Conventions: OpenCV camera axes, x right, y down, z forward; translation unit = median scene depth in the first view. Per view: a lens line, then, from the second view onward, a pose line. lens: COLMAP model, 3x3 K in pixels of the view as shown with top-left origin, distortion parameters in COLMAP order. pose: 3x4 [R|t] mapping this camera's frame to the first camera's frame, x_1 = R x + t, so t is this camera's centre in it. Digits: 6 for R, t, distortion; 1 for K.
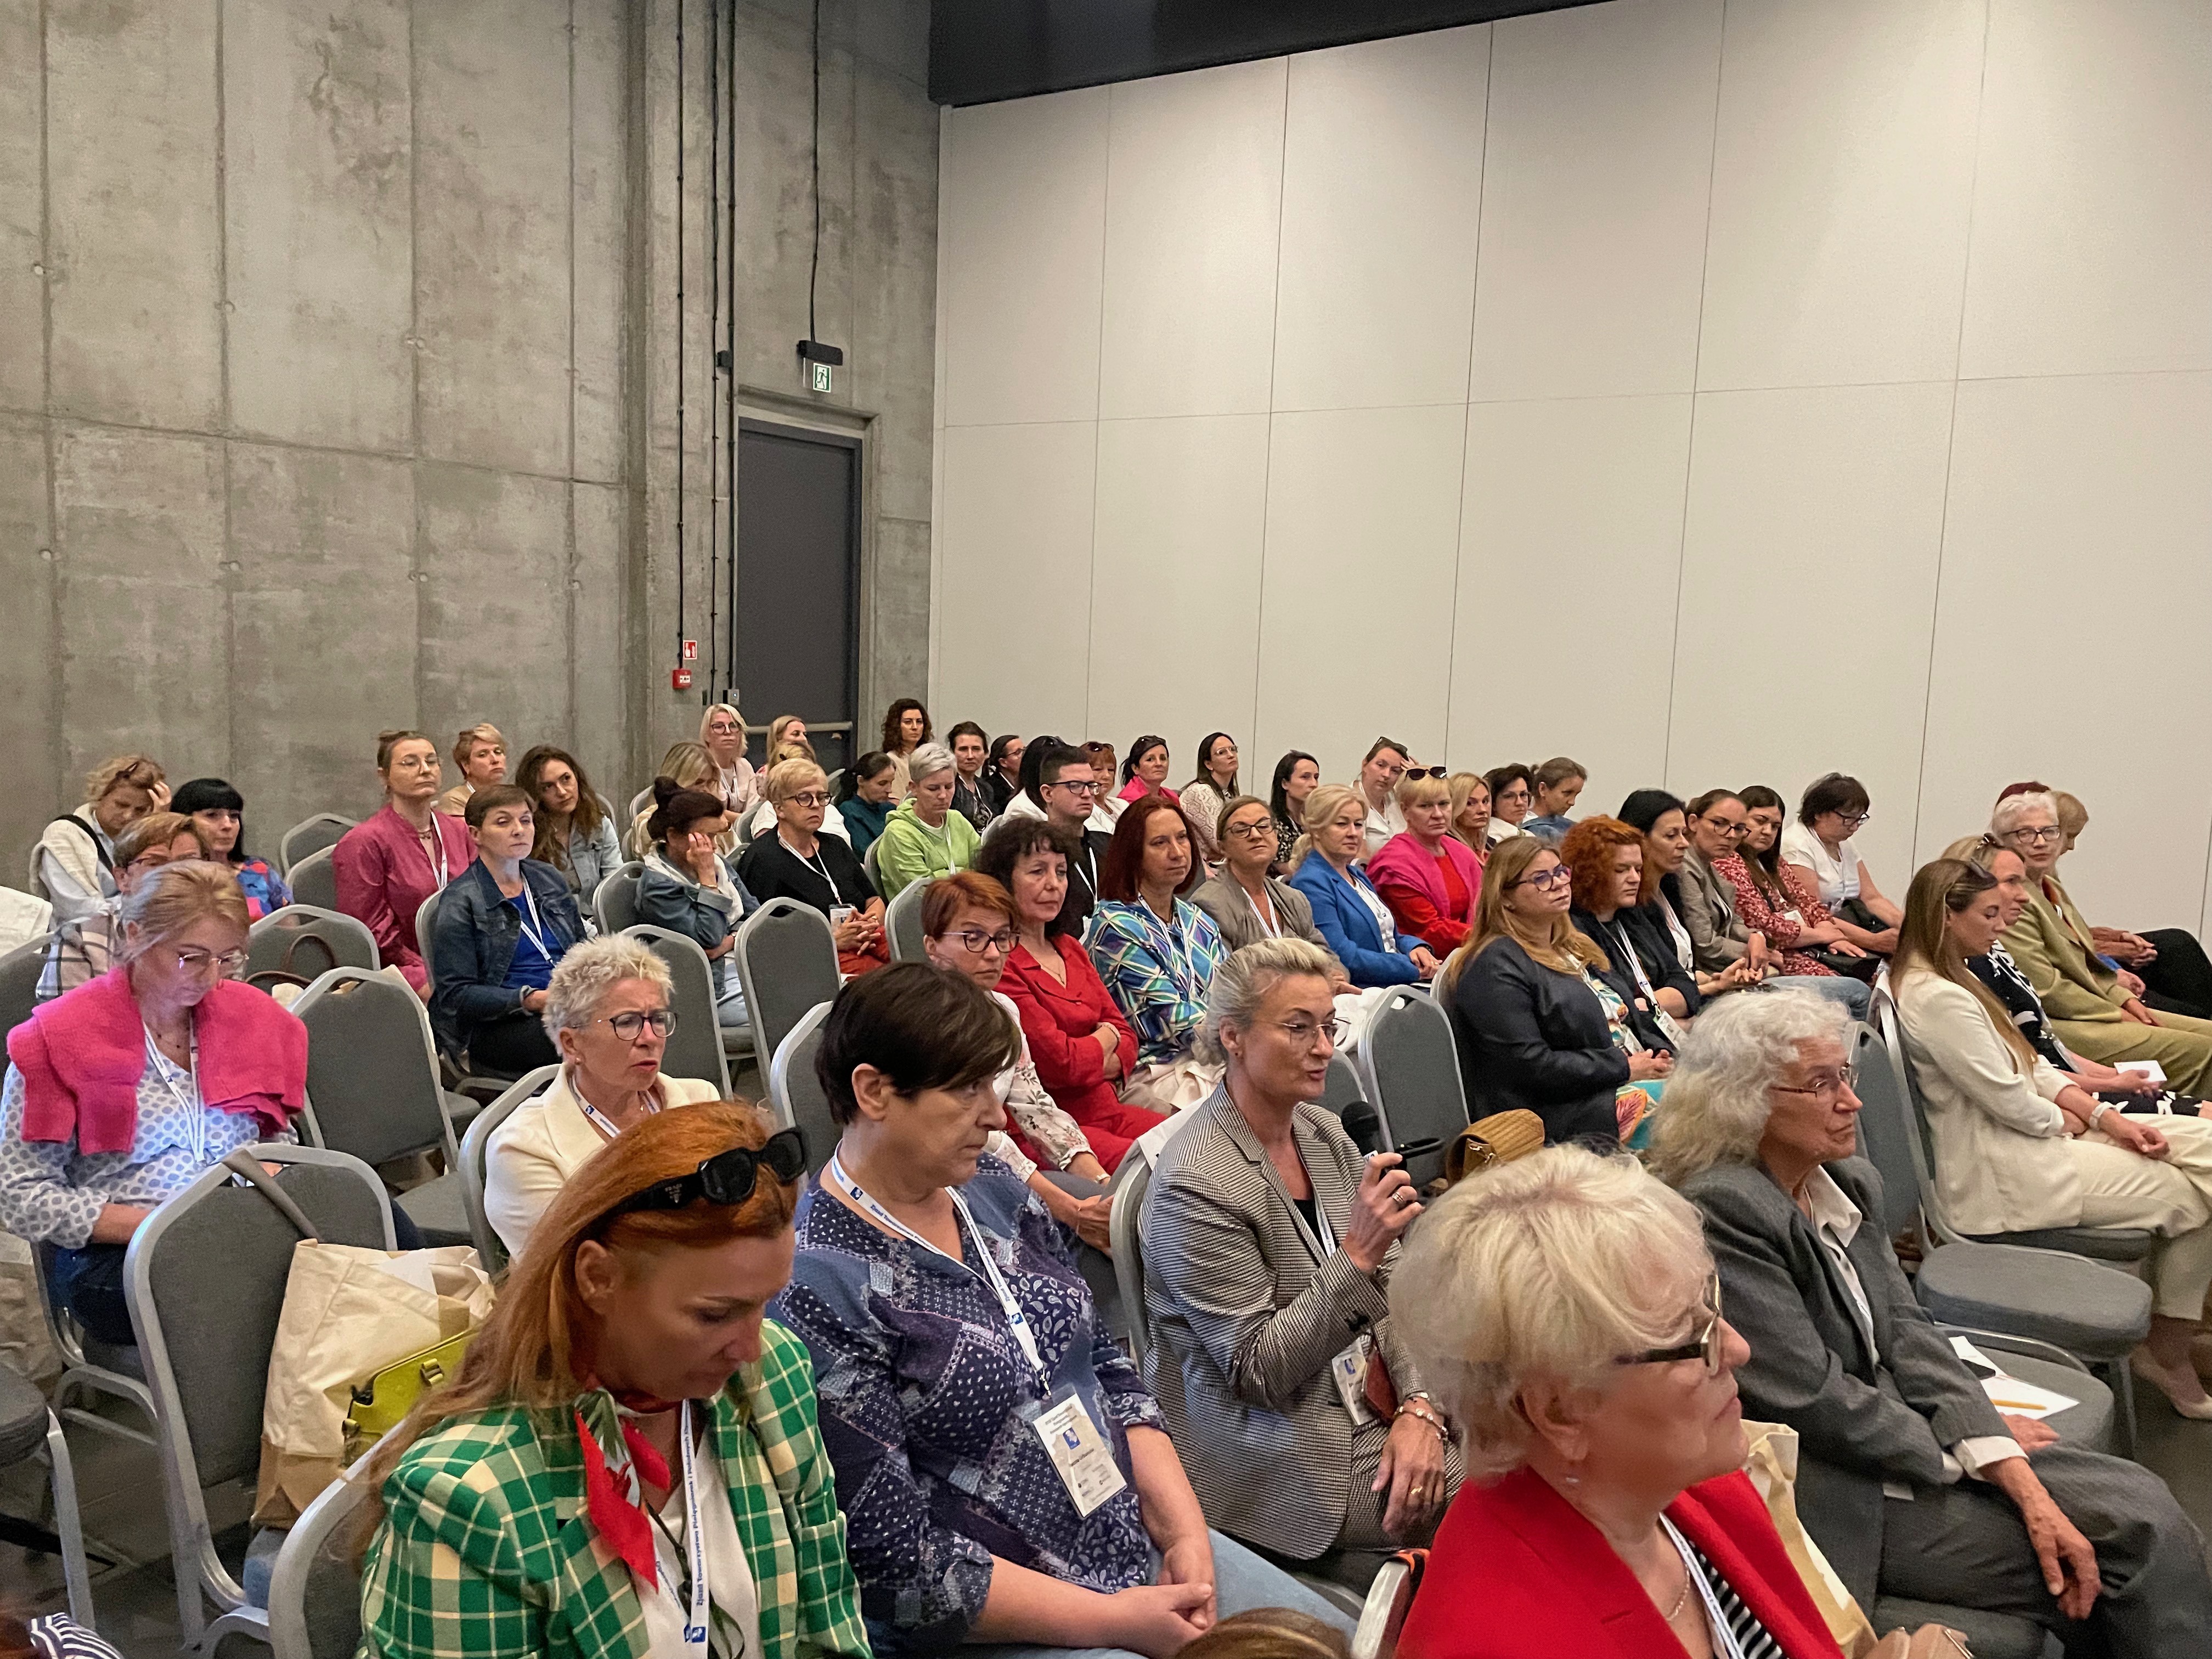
lens RADIAL K [[1677.2, 0, 1076.5], [0, 1677.2, 795.4], [0, 0, 1]] dist [0.086783, -0.109224]
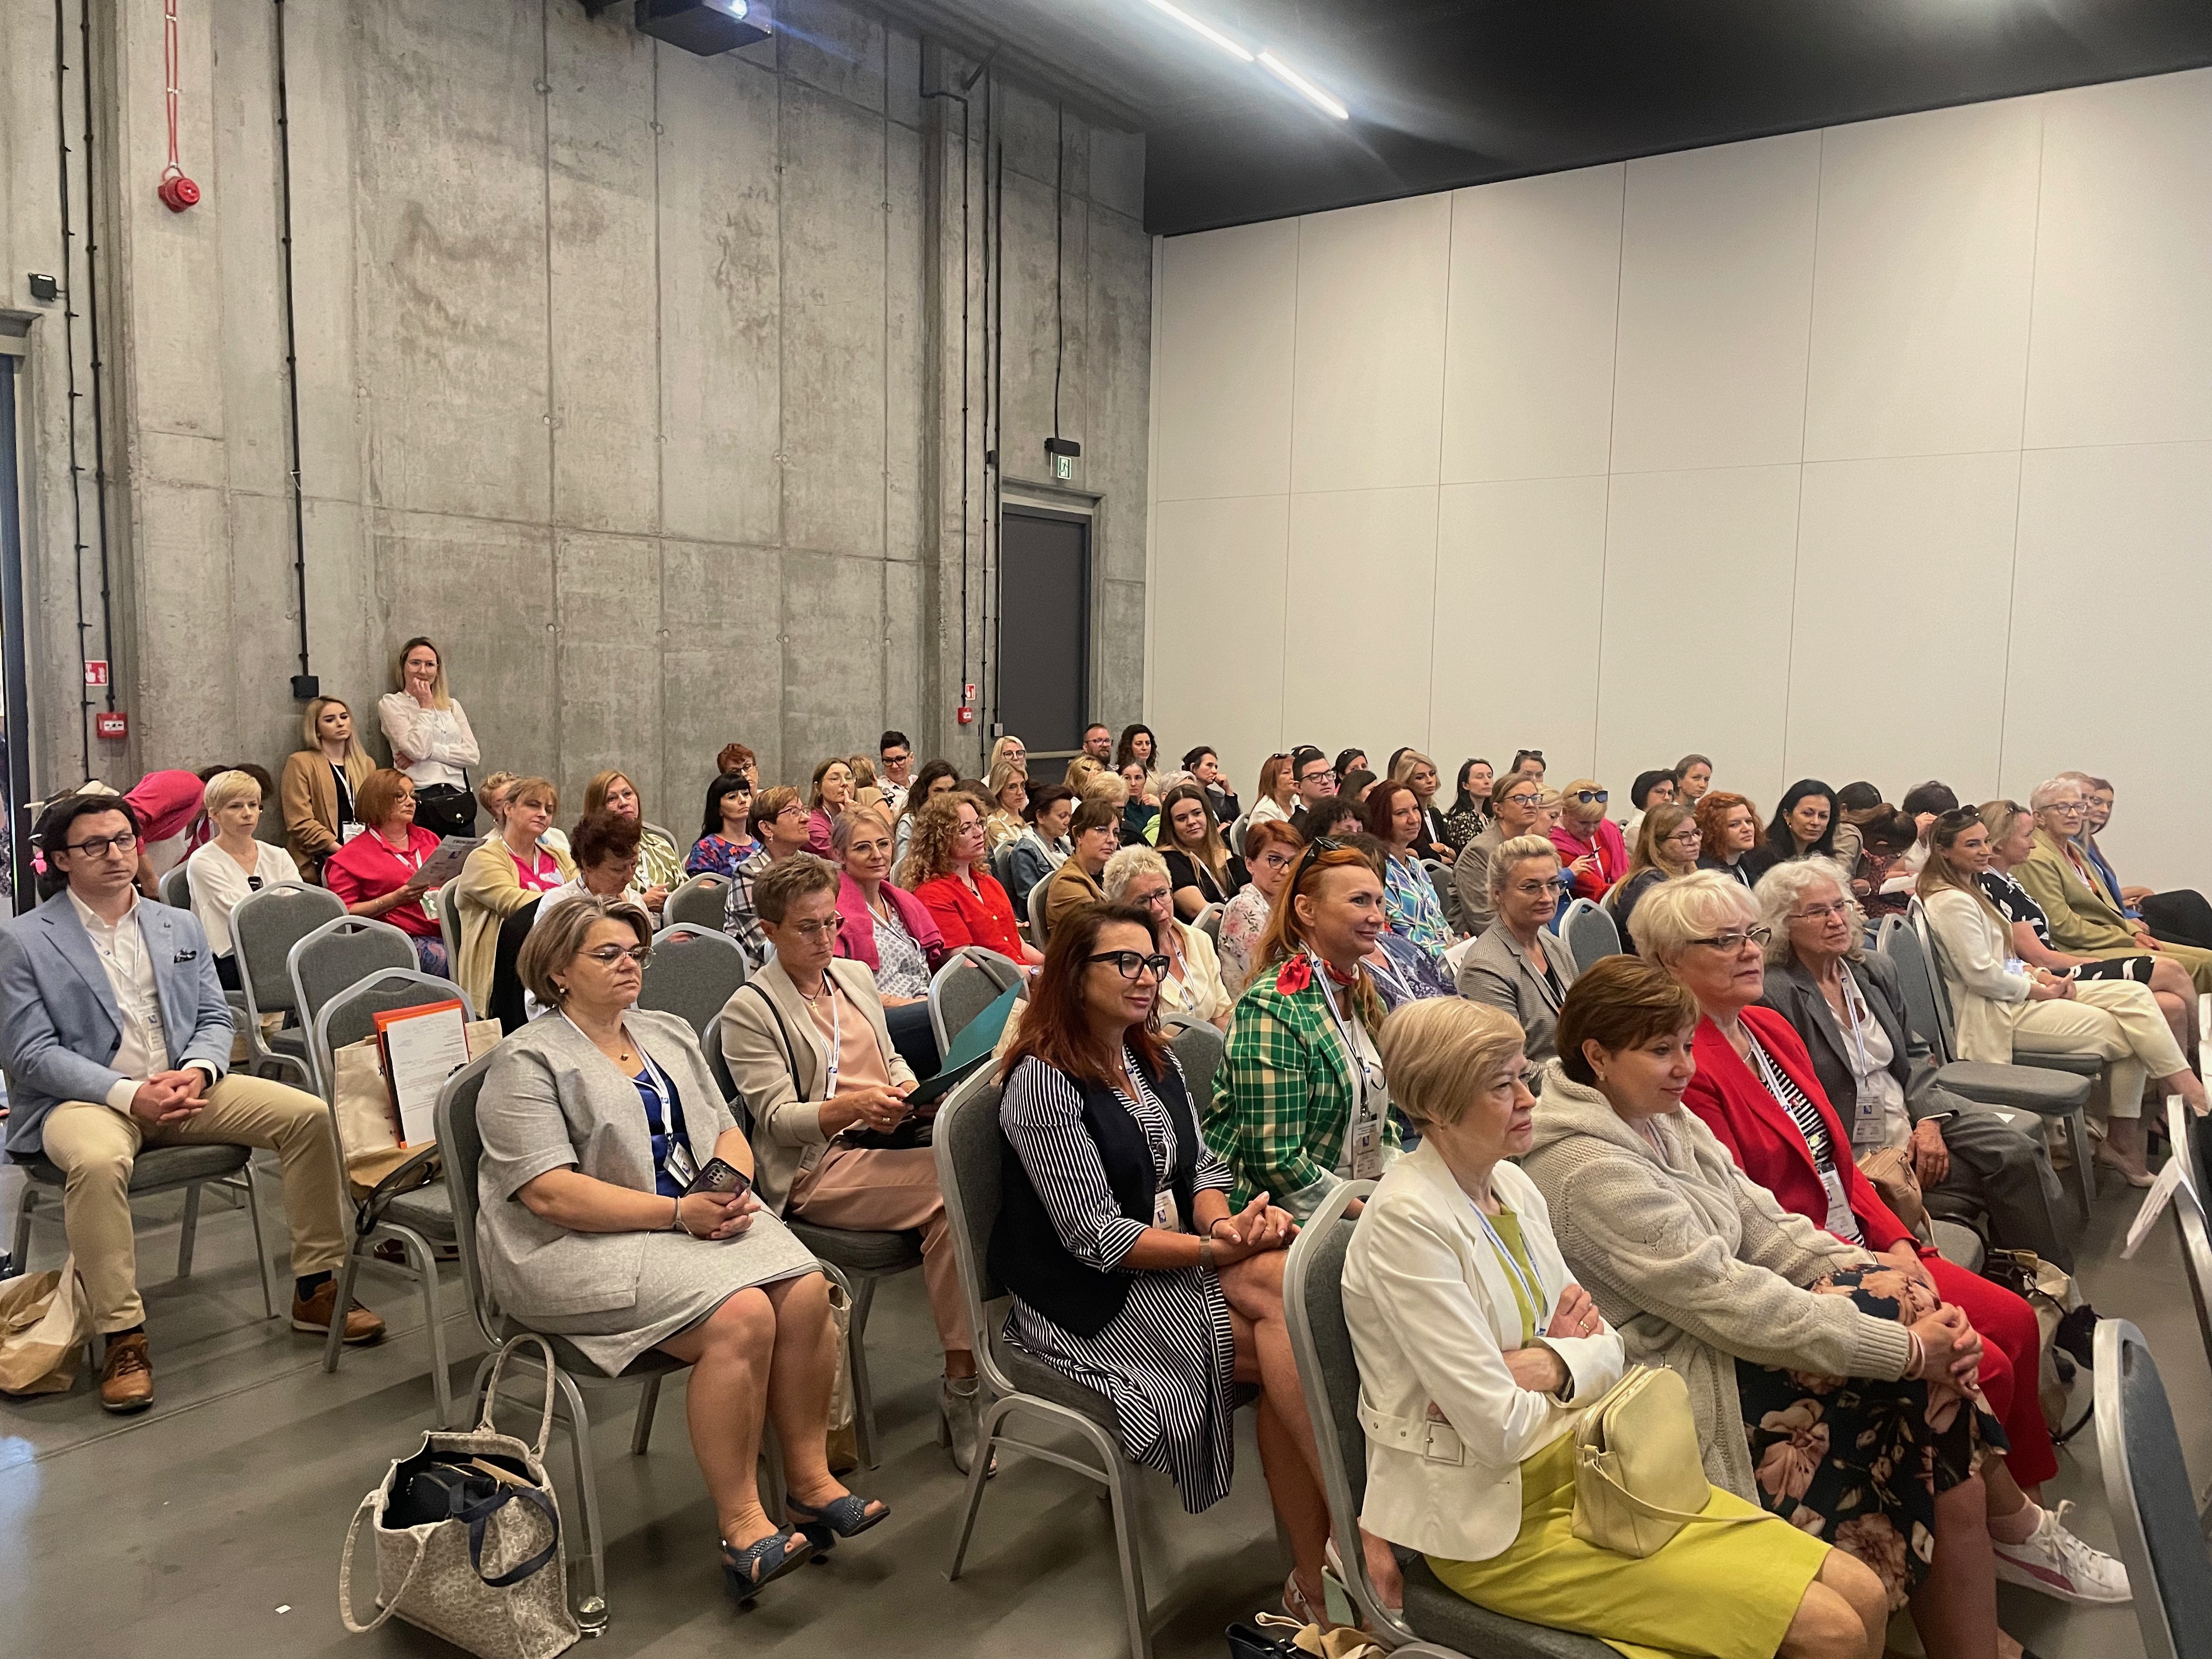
lens RADIAL K [[1677.2, 0, 1090.5], [0, 1677.2, 818.2], [0, 0, 1]] dist [0.086783, -0.109224]
pose [[0.998005, -0.011159, -0.062144, -0.074354], [0.010475, 0.999881, -0.011330, 0.025198], [0.062263, 0.010656, 0.998003, -0.264373]]
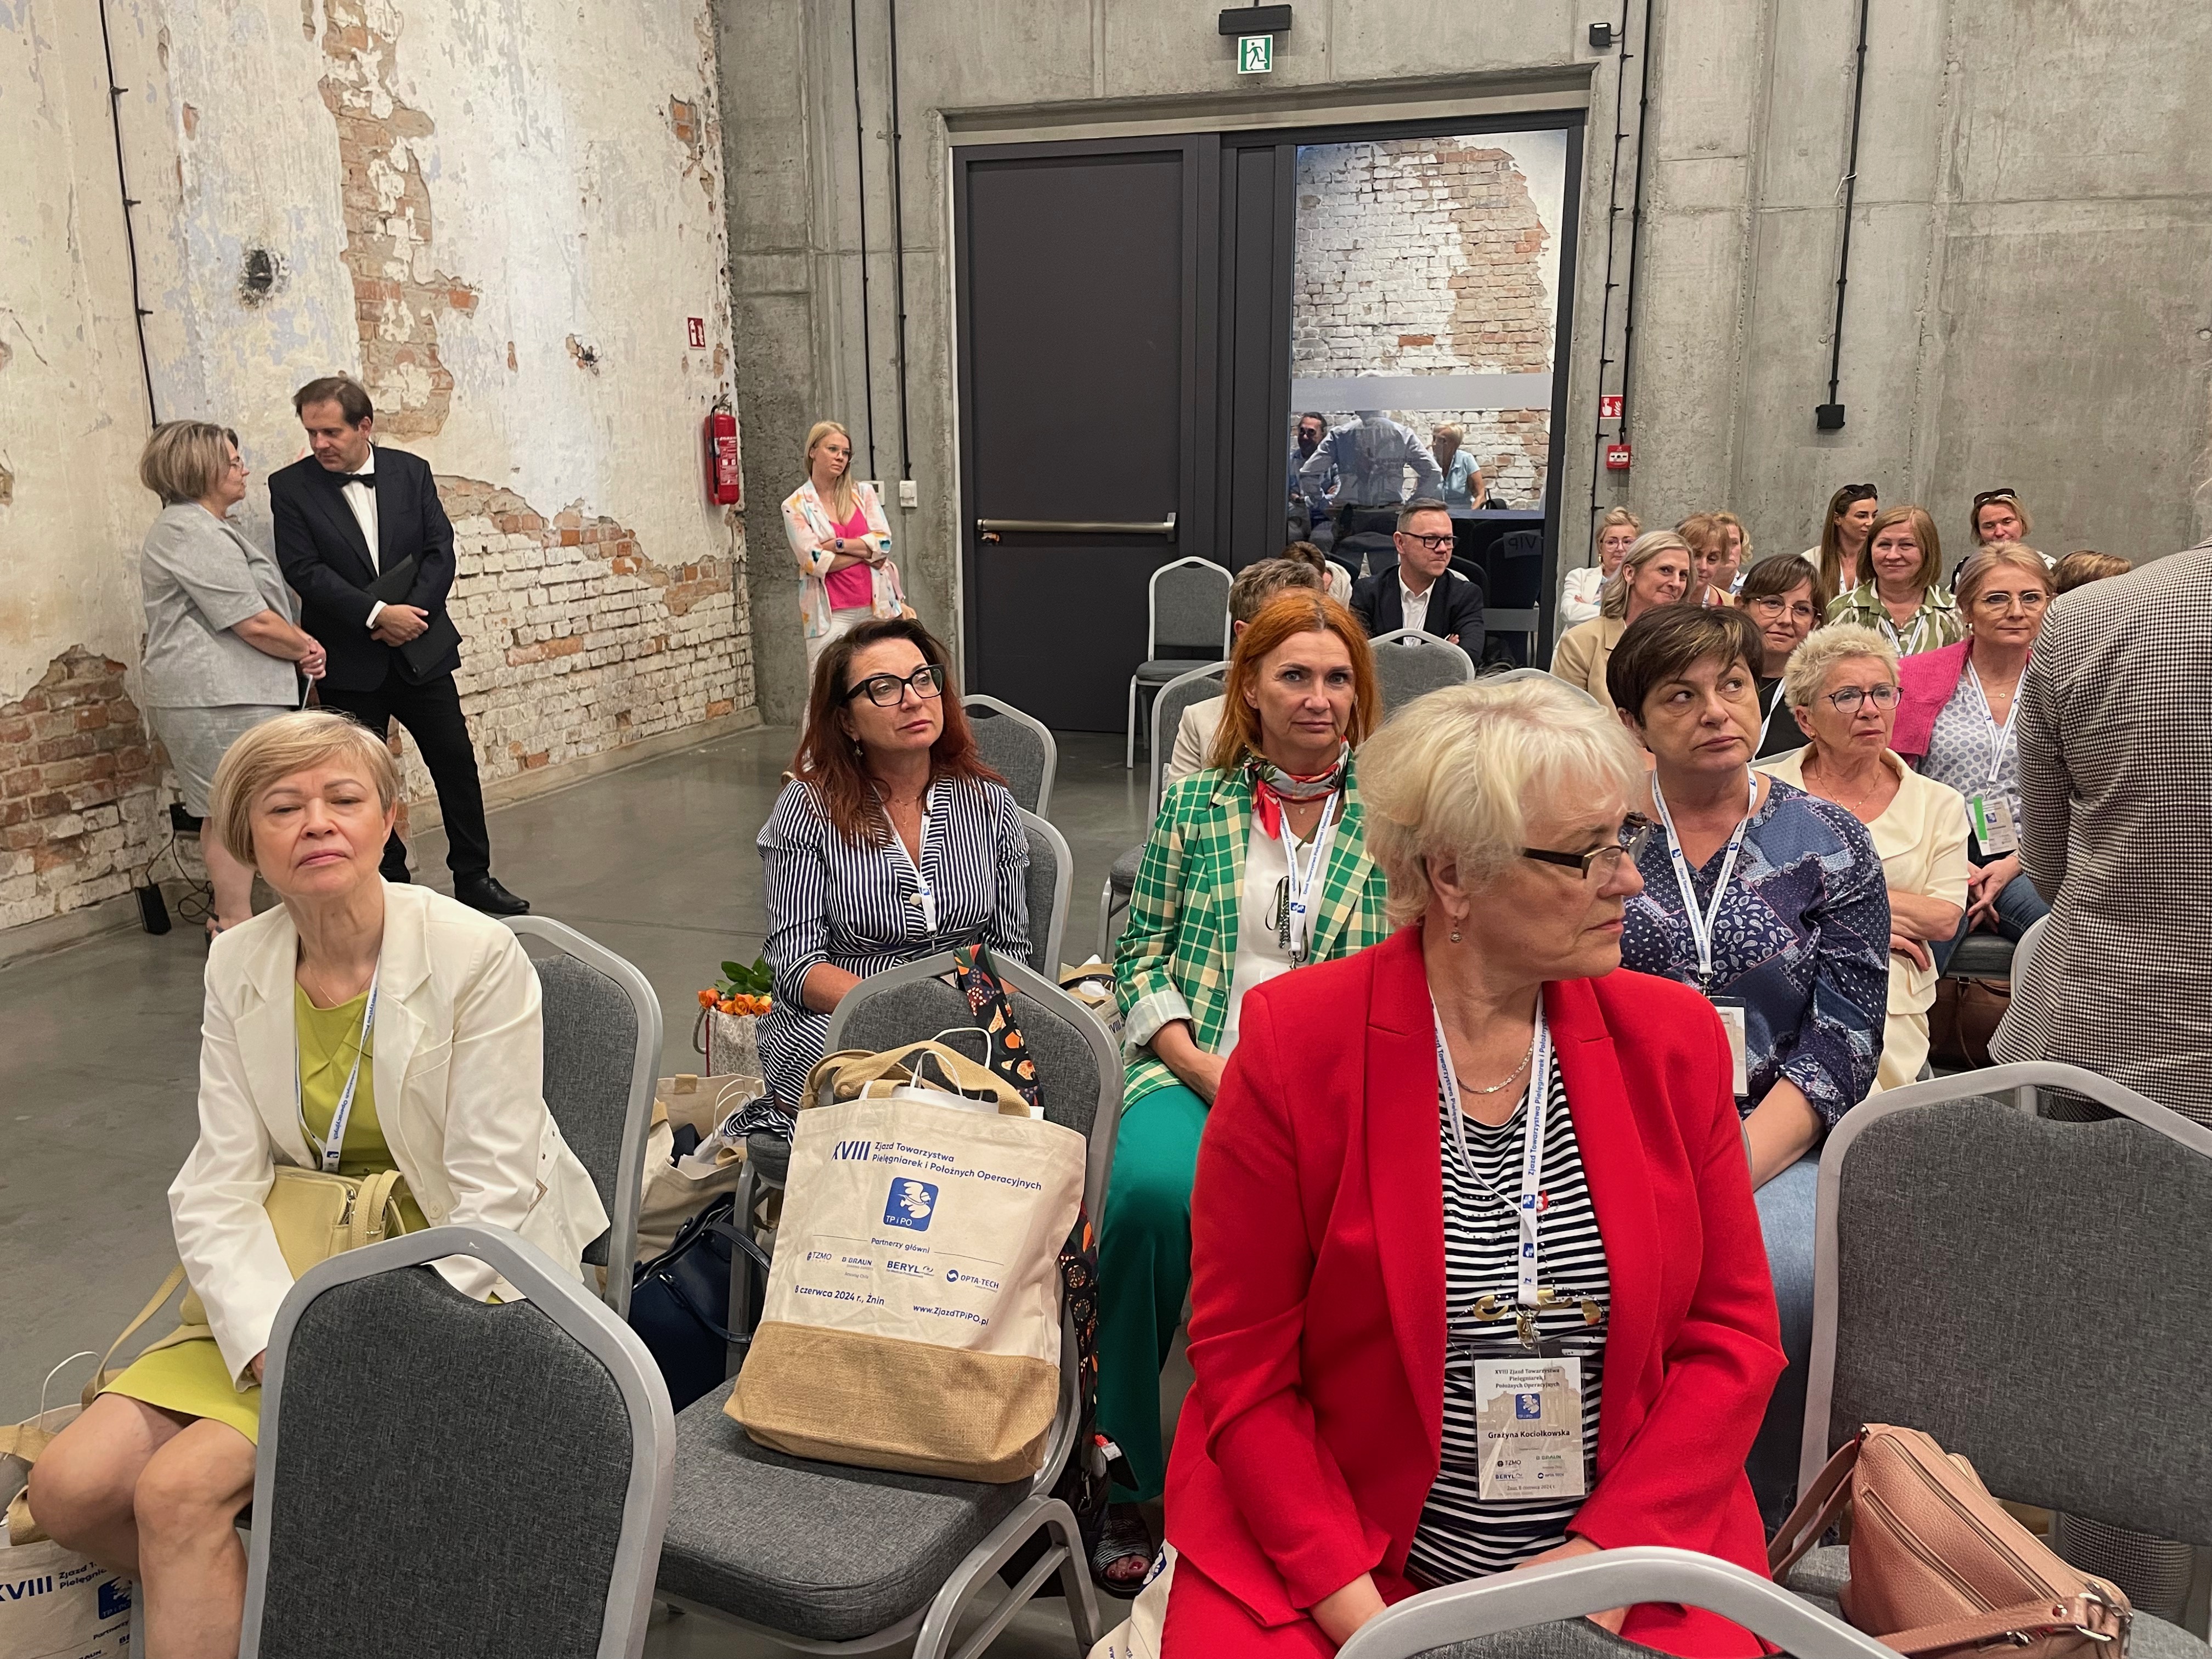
lens RADIAL K [[1677.2, 0, 1090.6], [0, 1677.2, 806.8], [0, 0, 1]] dist [0.086783, -0.109224]
pose [[0.231933, 0.181924, -0.955568, 0.233848], [-0.081574, 0.982533, 0.167258, 0.019506], [0.969305, 0.039157, 0.242722, 0.080786]]
